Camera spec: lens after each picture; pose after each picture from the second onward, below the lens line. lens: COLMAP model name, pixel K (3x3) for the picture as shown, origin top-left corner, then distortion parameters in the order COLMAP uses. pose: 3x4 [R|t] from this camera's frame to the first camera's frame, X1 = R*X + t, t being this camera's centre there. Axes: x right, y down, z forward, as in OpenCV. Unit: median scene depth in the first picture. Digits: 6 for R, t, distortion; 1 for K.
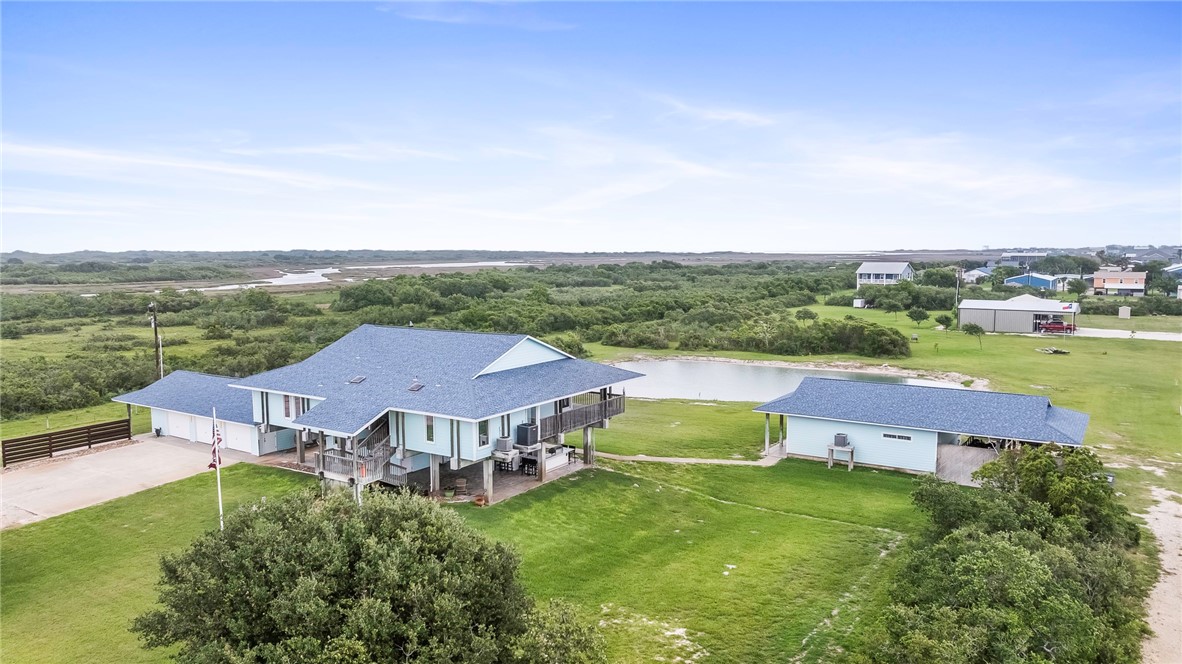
lens RADIAL K [[837.0, 0, 591.0], [0, 837.0, 332.0], [0, 0, 1]] dist [-0.017069, -0.004400]
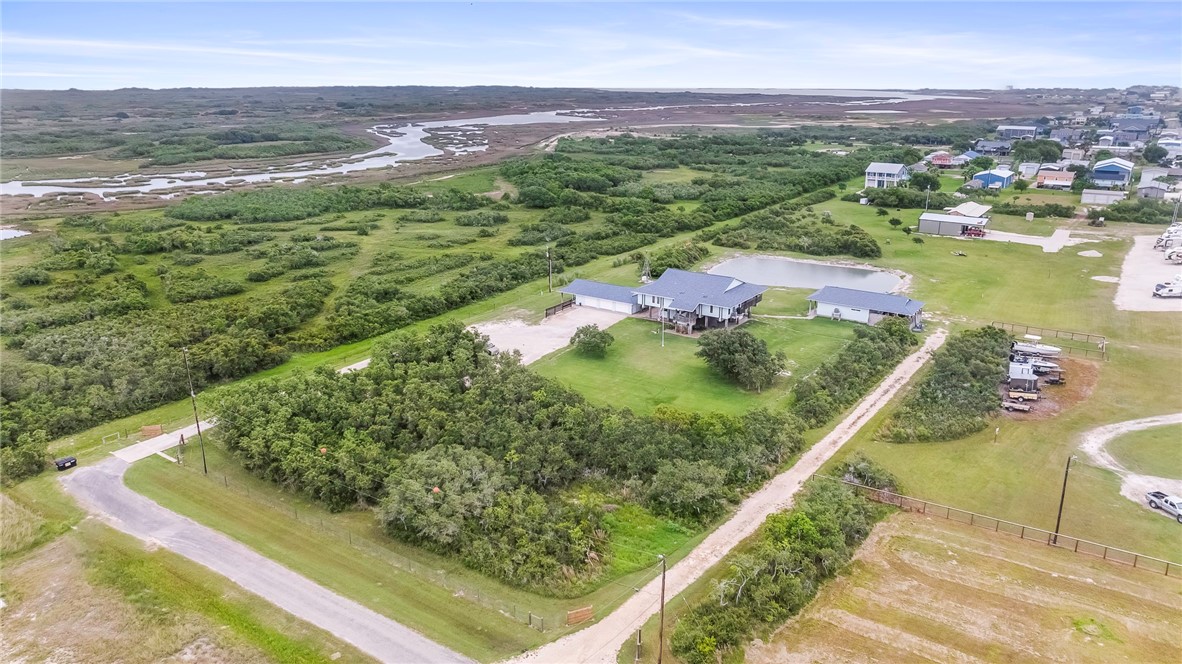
lens RADIAL K [[837.0, 0, 591.0], [0, 837.0, 332.0], [0, 0, 1]] dist [-0.017069, -0.004400]
pose [[0.999811, 0.007263, -0.018012, -0.461151], [-0.003465, 0.979272, 0.202519, -0.353192], [0.019109, -0.202419, 0.979113, -1.726969]]
